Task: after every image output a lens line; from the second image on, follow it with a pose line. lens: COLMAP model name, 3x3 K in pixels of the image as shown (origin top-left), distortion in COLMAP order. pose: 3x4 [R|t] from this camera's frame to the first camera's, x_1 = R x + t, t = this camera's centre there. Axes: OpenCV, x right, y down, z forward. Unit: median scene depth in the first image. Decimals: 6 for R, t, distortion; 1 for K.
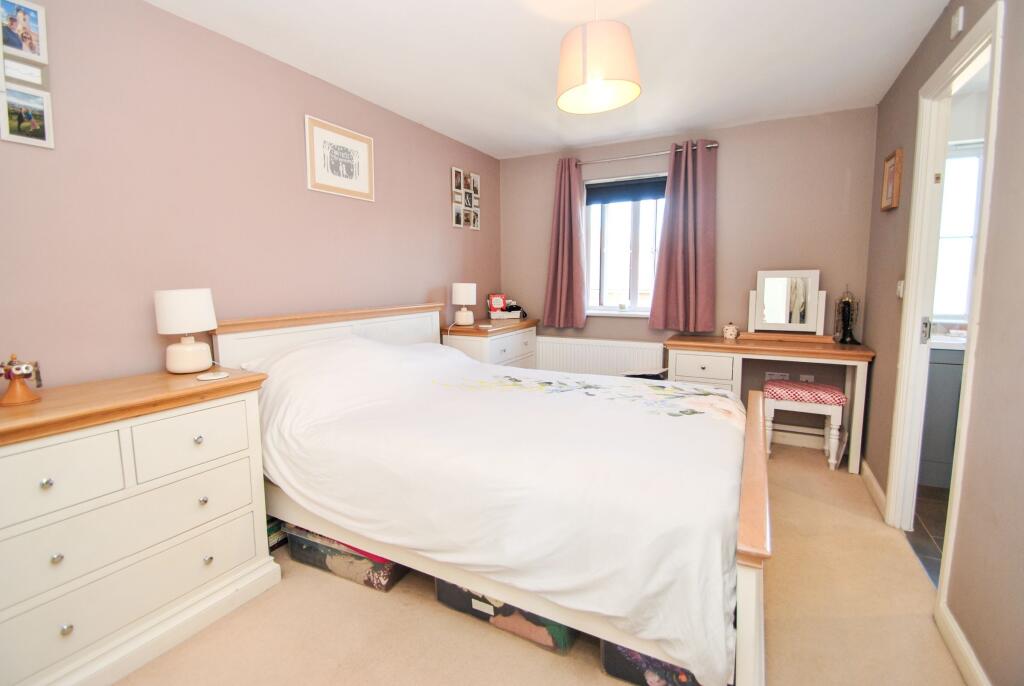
lens RADIAL K [[466.1, 0, 501.1], [0, 466.1, 328.4], [0, 0, 1]] dist [0.009338, -0.015230]
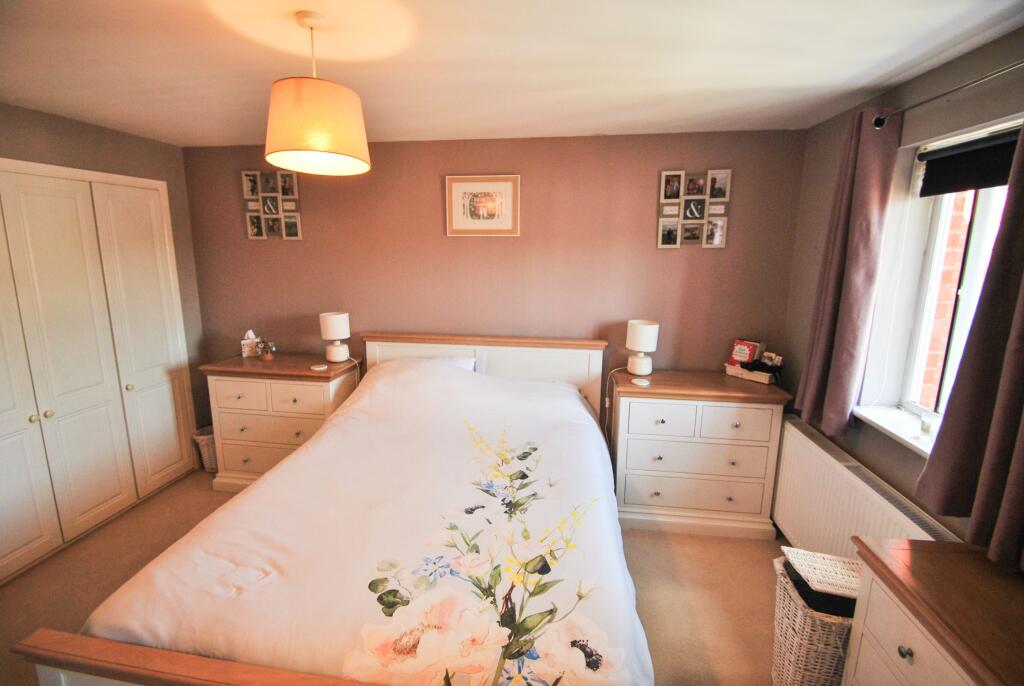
lens RADIAL K [[466.1, 0, 501.1], [0, 466.1, 328.4], [0, 0, 1]] dist [0.009338, -0.015230]
pose [[0.341590, 0.171477, -0.924074, 0.714062], [-0.105004, 0.984022, 0.143786, -0.220113], [0.933965, 0.047916, 0.354138, 0.620774]]
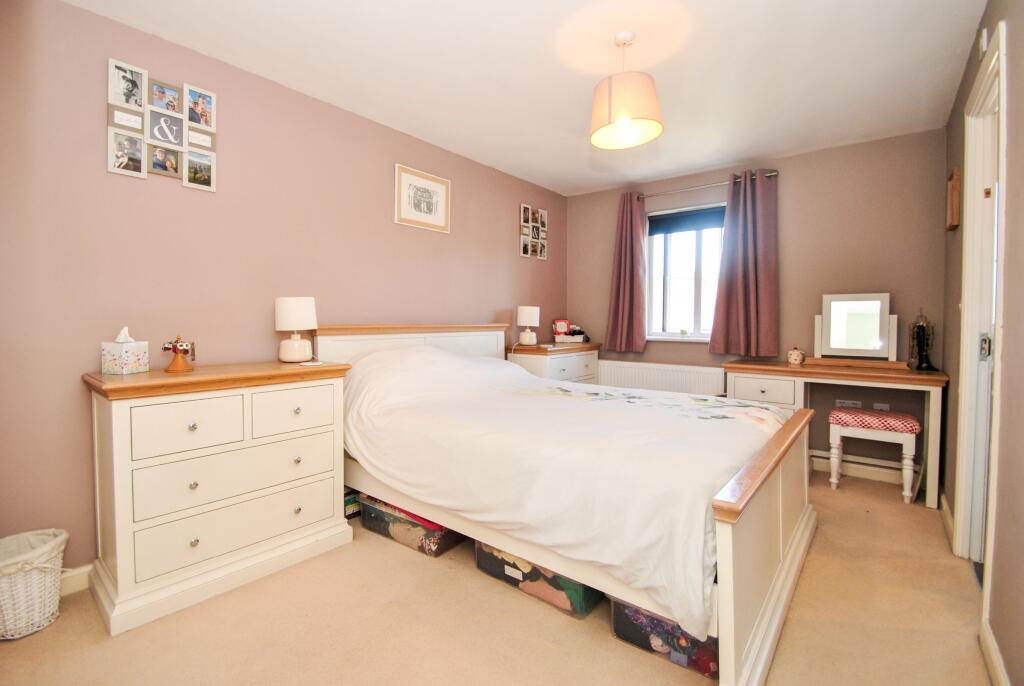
lens RADIAL K [[466.1, 0, 501.1], [0, 466.1, 328.4], [0, 0, 1]] dist [0.009338, -0.015230]
pose [[0.982510, 0.016199, -0.185501, 0.076577], [-0.032187, 0.995987, -0.083507, 0.058916], [0.183404, 0.088017, 0.979089, -0.097306]]
